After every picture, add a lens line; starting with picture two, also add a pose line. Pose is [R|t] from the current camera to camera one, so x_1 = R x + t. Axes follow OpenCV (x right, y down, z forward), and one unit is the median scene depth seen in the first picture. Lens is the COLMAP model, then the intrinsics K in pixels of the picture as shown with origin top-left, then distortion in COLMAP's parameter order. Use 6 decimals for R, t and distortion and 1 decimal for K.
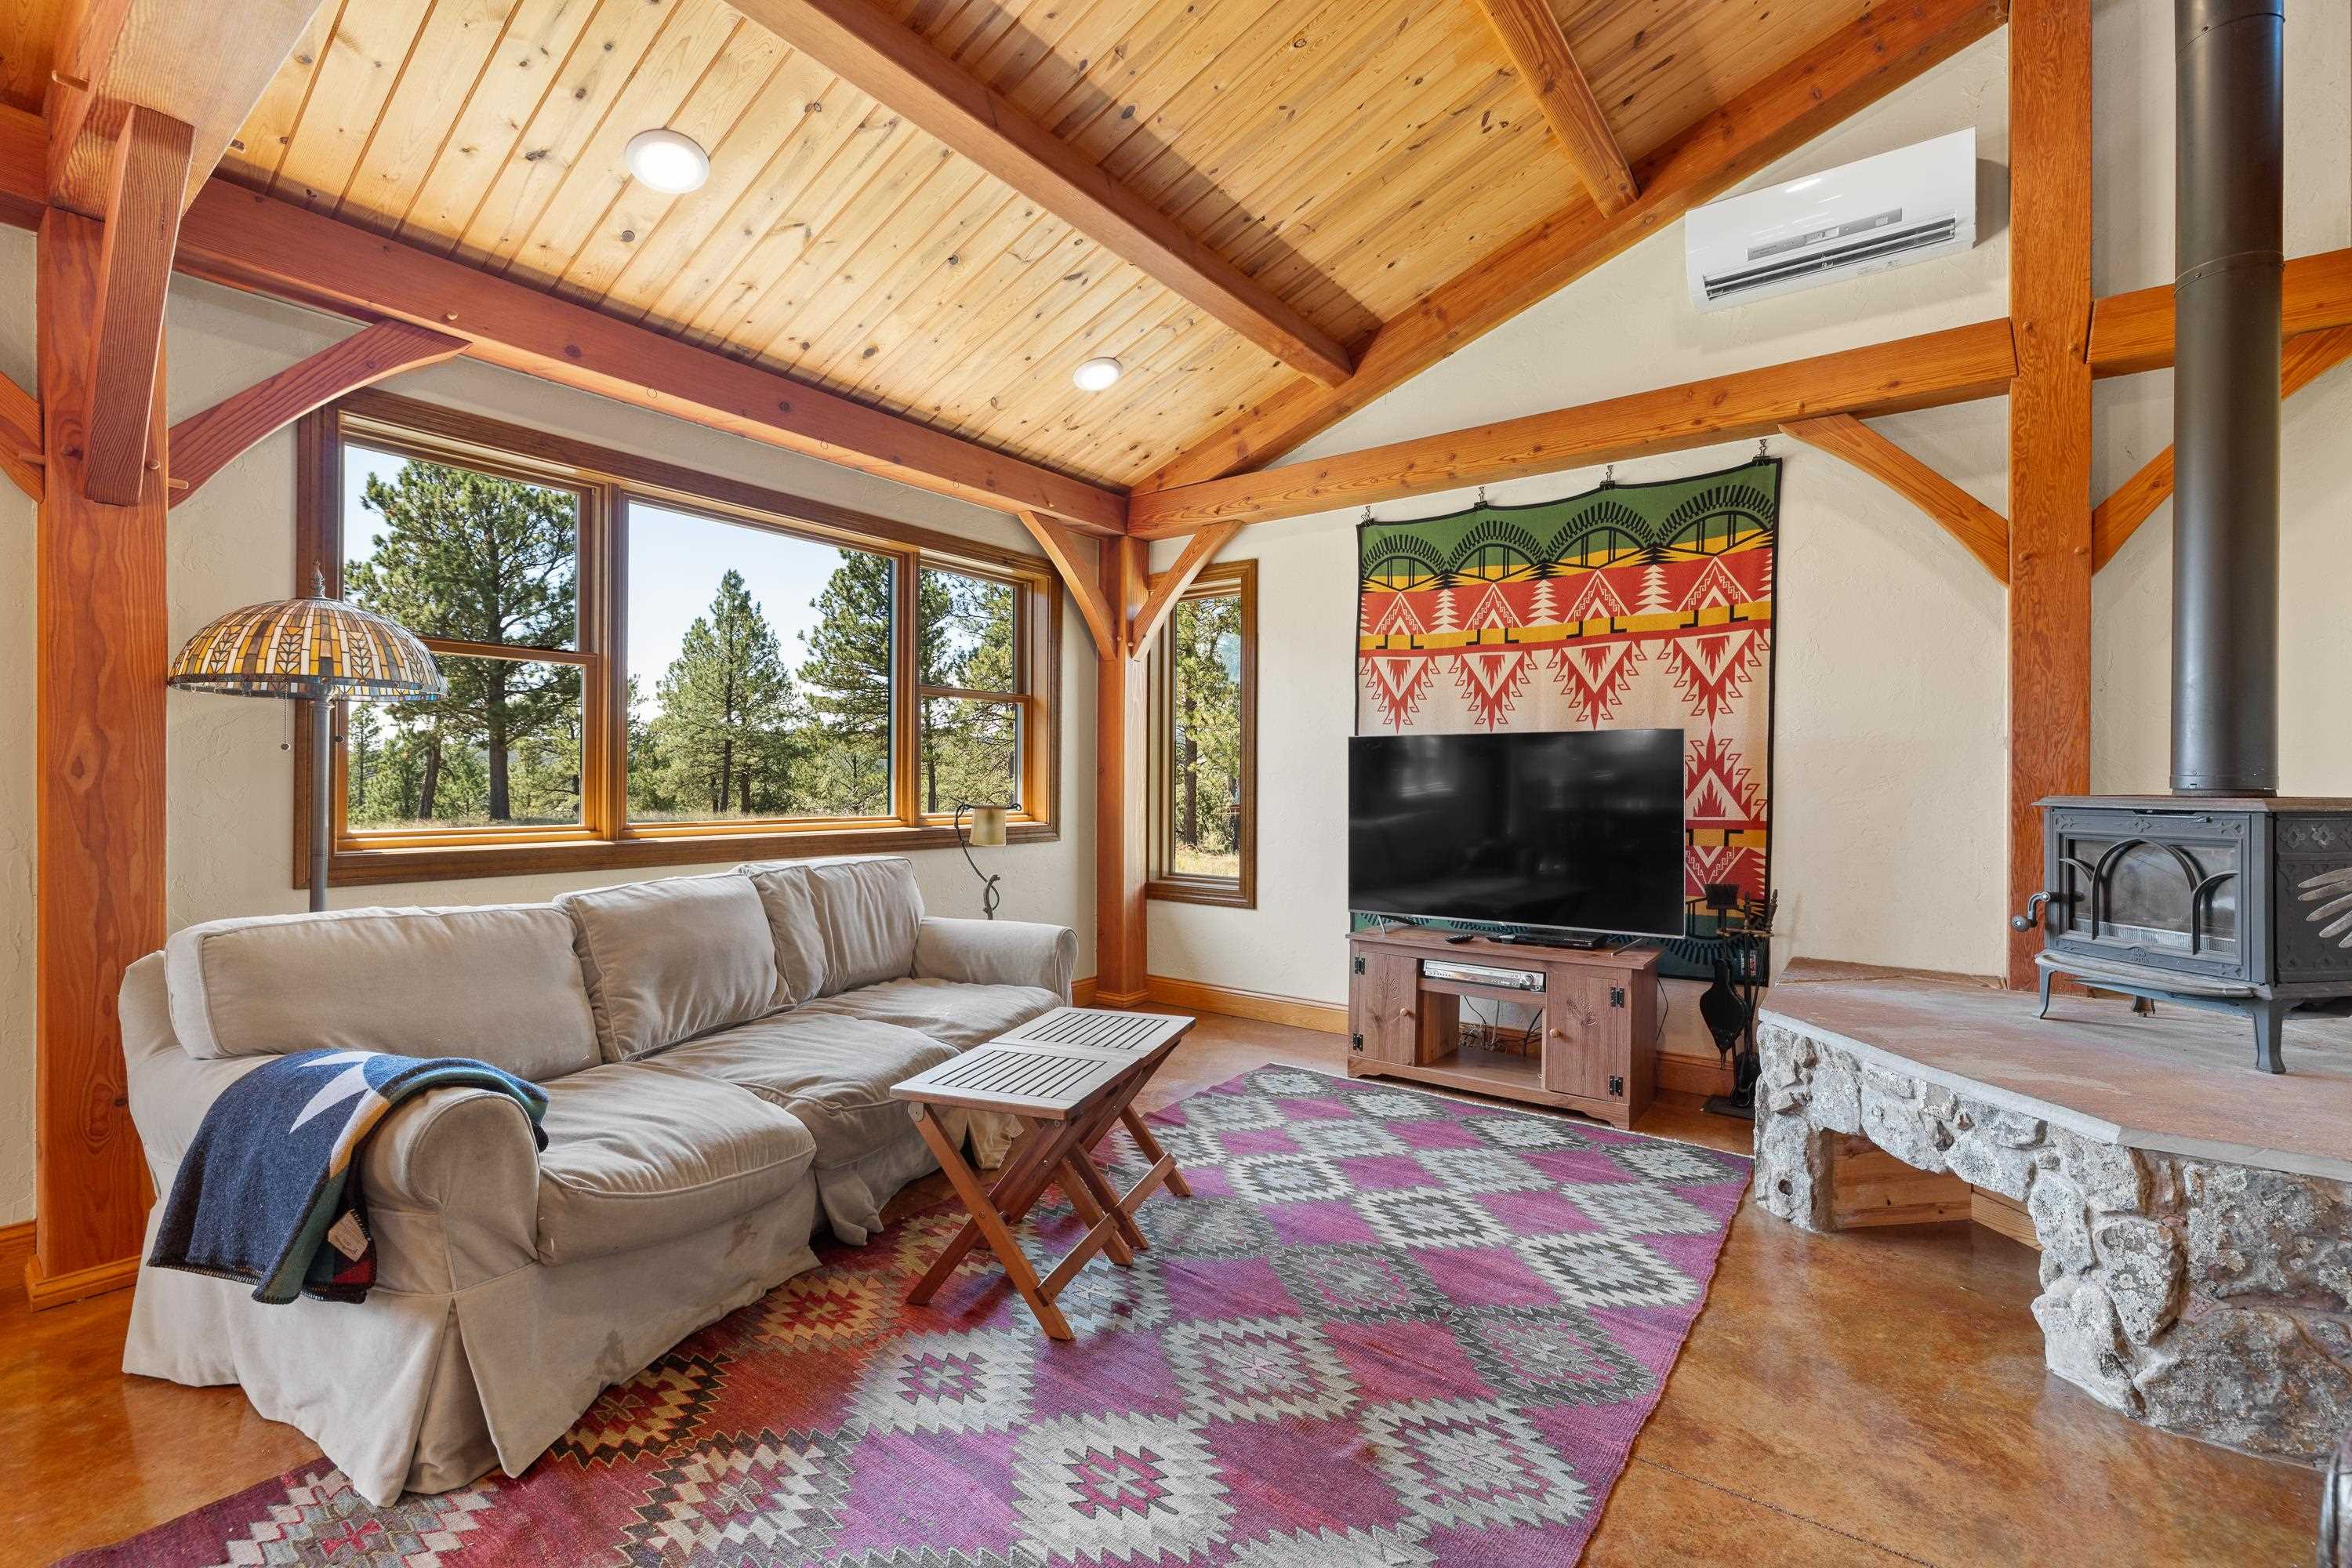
lens RADIAL K [[1012.4, 0, 1186.2], [0, 1012.4, 779.6], [0, 0, 1]] dist [-0.007723, 0.001181]
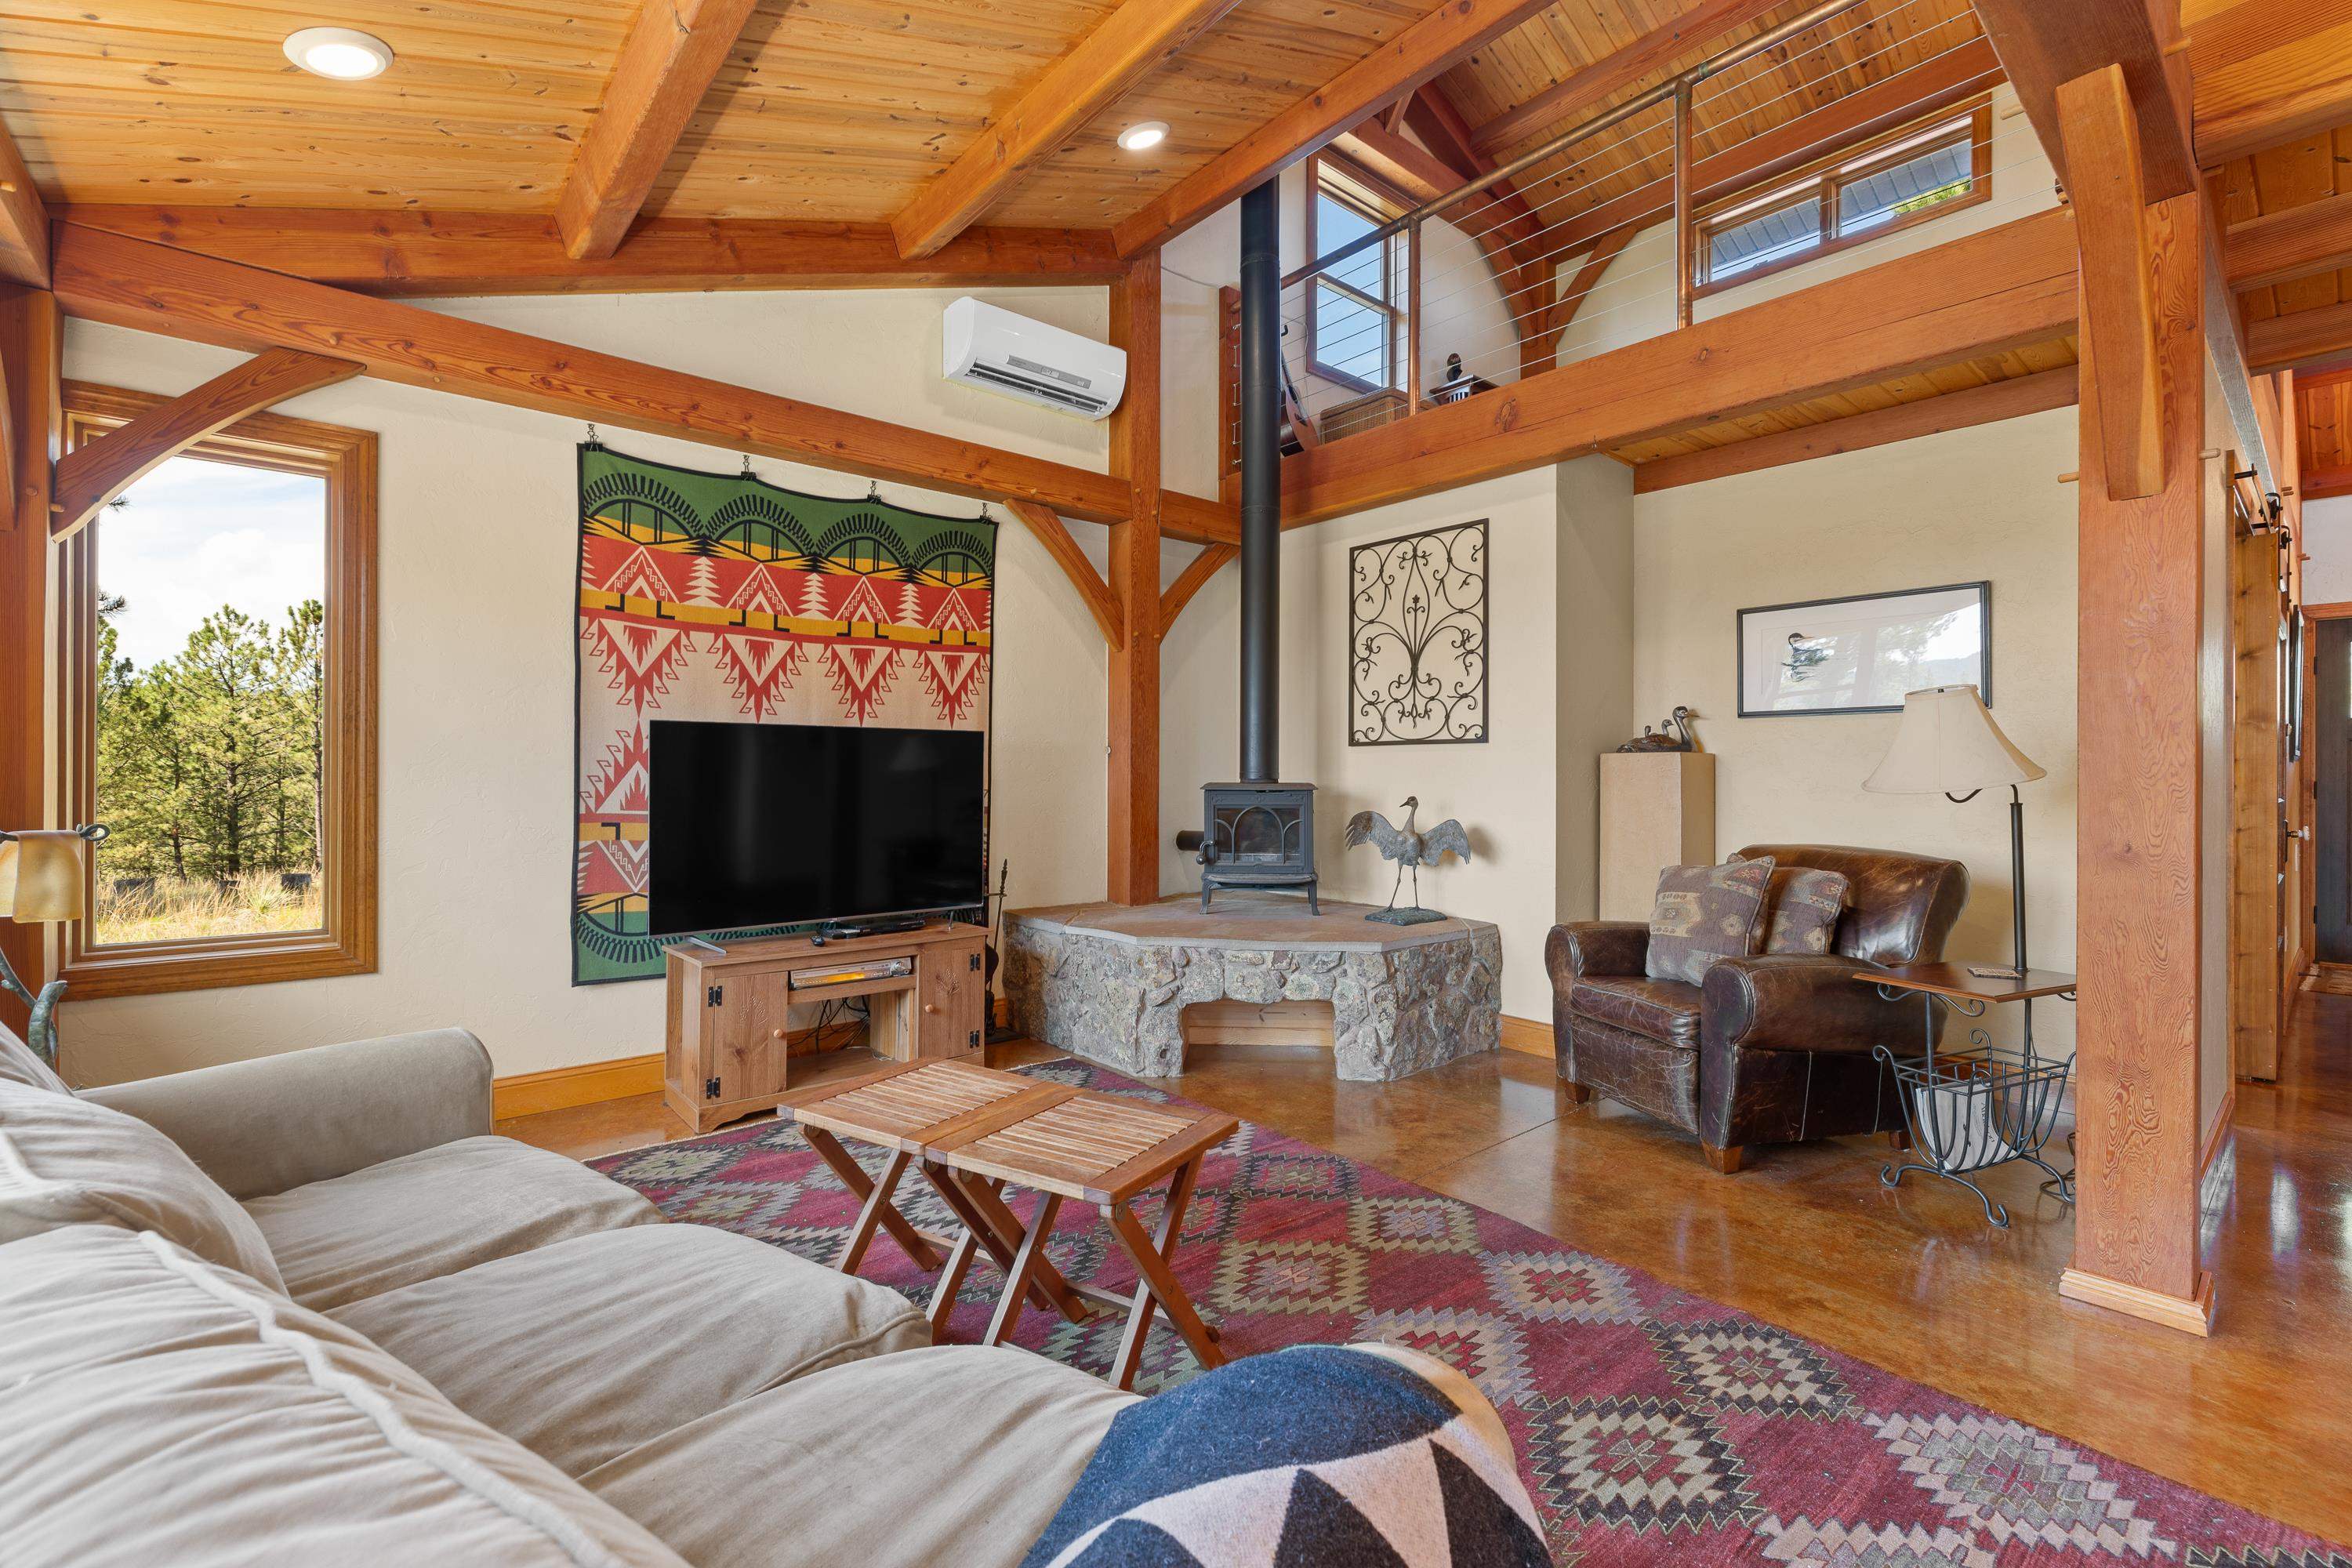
lens RADIAL K [[1012.4, 0, 1185.7], [0, 1012.4, 779.1], [0, 0, 1]] dist [-0.007723, 0.001181]
pose [[0.225285, -0.007383, 0.974265, -0.577471], [-0.002069, 0.999965, 0.008056, -0.003611], [-0.974291, -0.003831, 0.225262, 0.450956]]
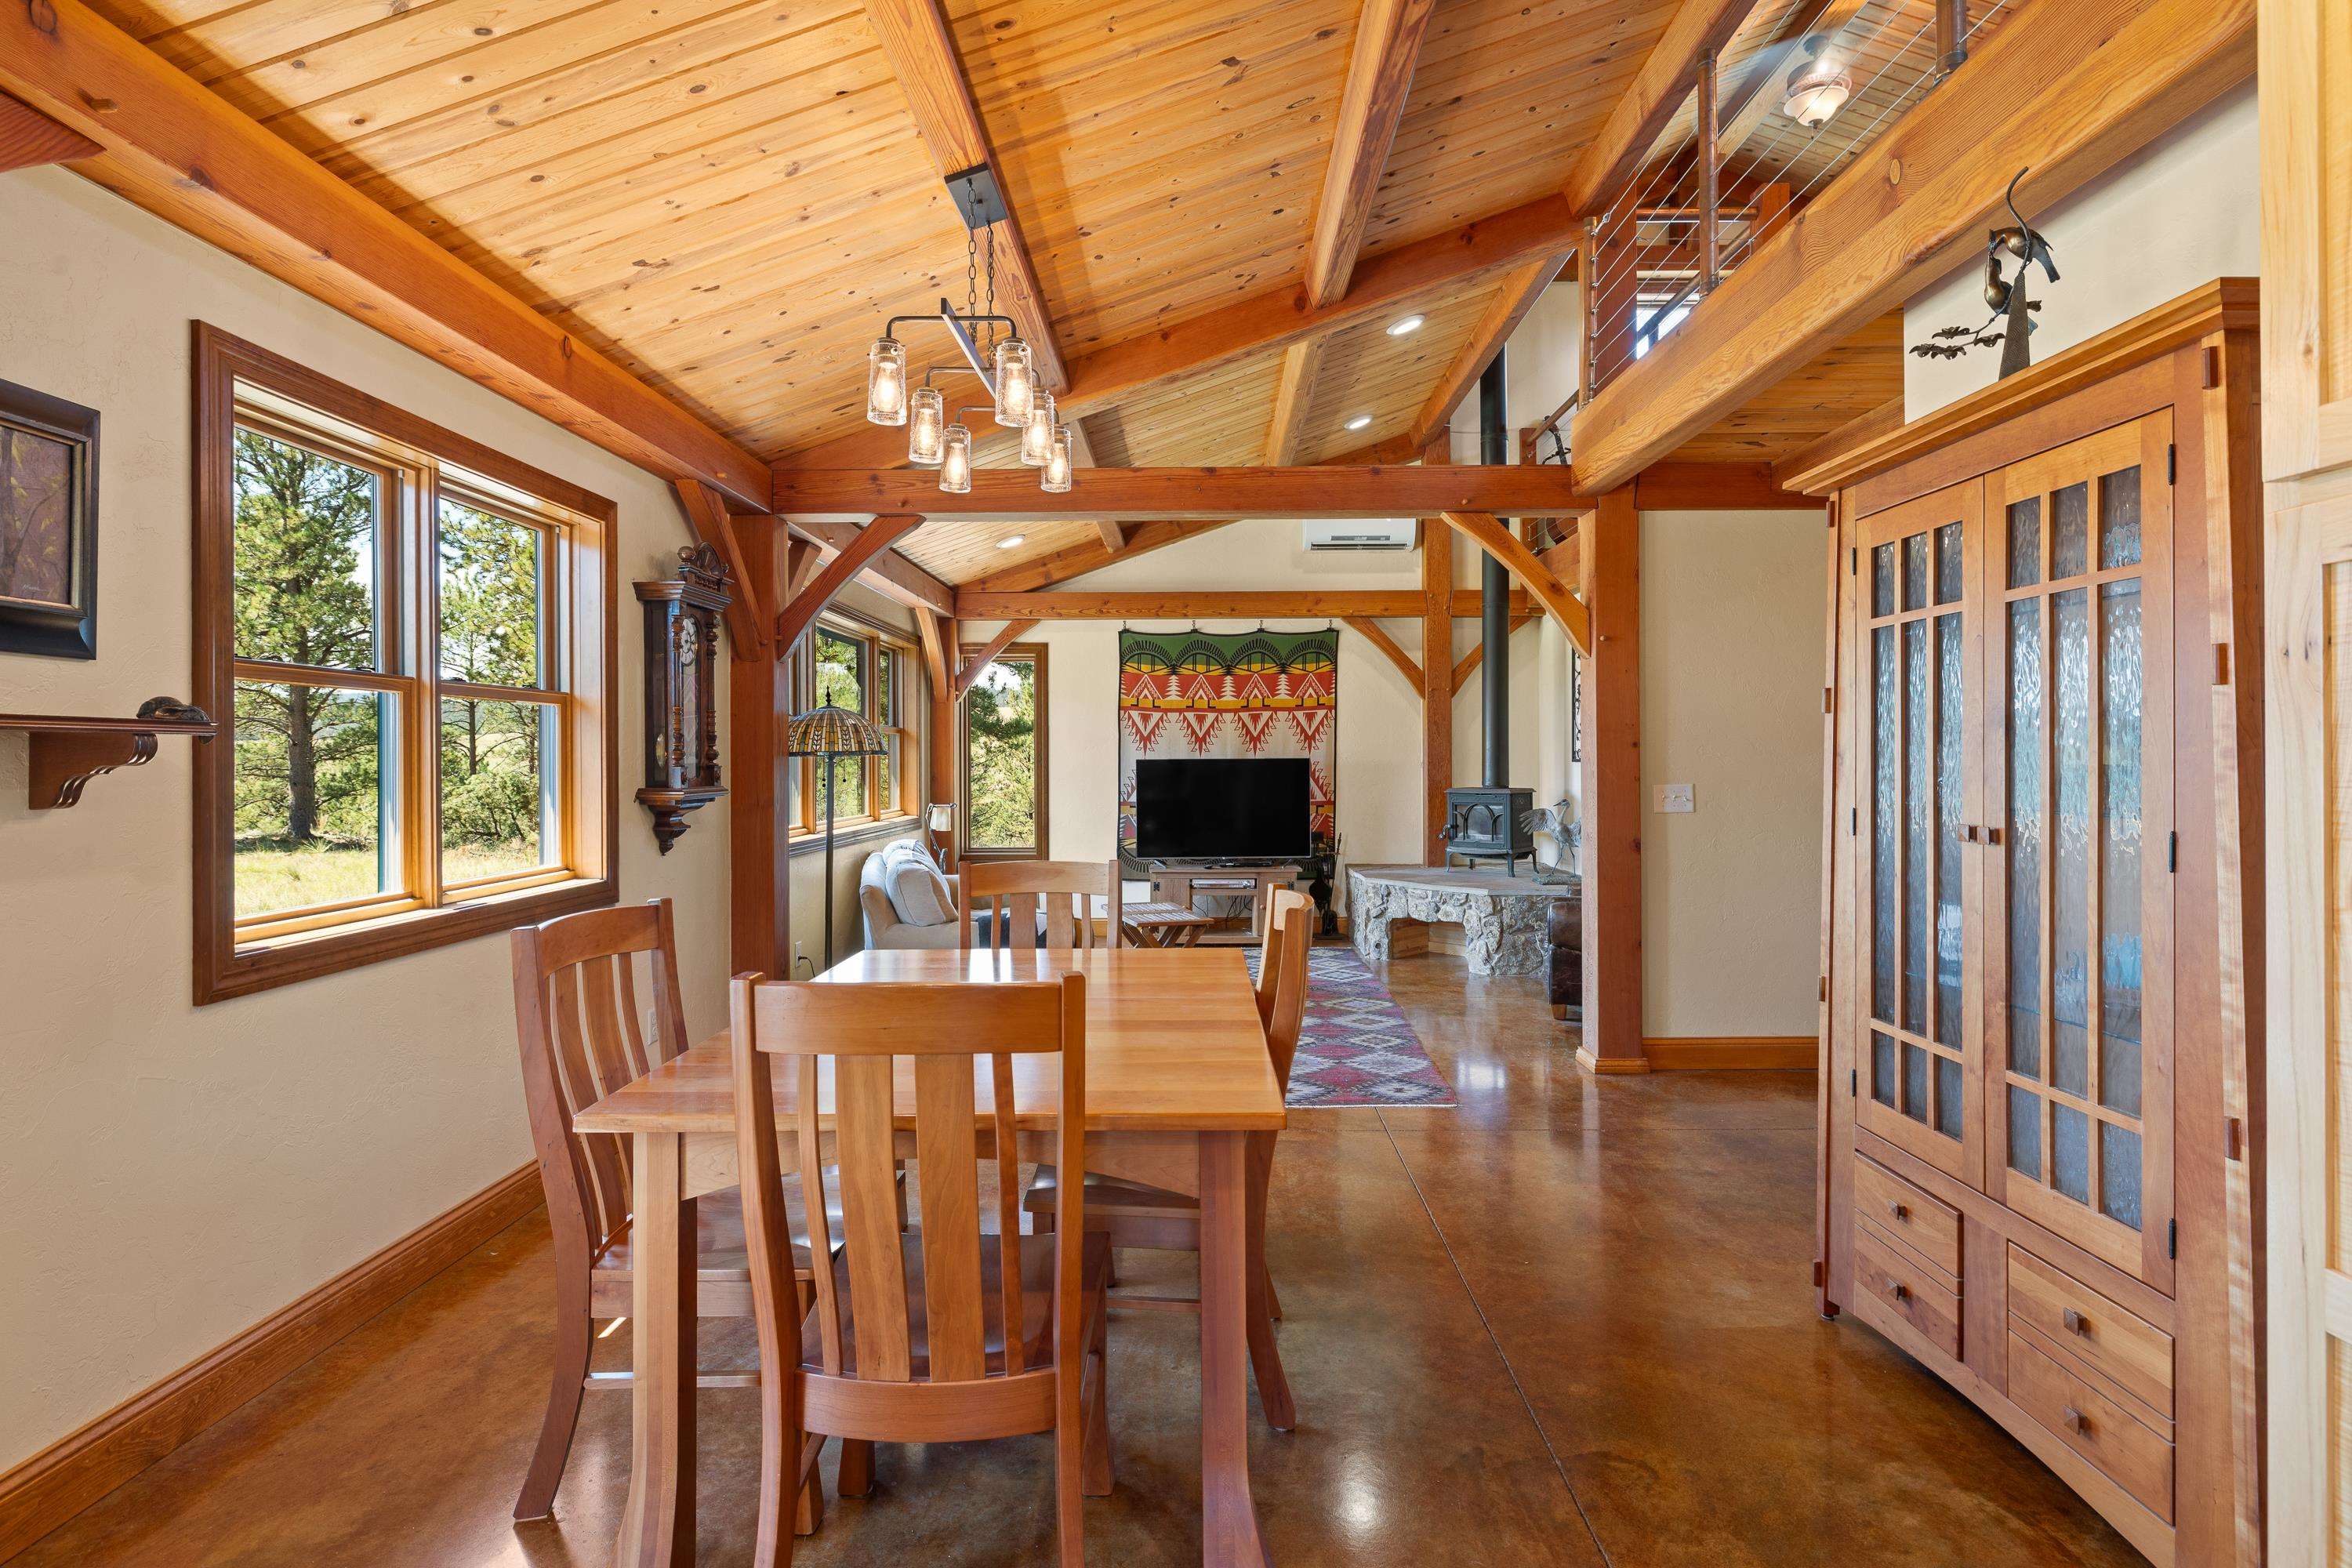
lens RADIAL K [[1120.8, 0, 1191.6], [0, 1120.8, 770.8], [0, 0, 1]] dist [0.000681, -0.000201]
pose [[0.815701, -0.012506, 0.578339, -0.977855], [0.009225, 0.999920, 0.008611, -0.042709], [-0.578400, -0.001689, 0.815751, -0.708244]]
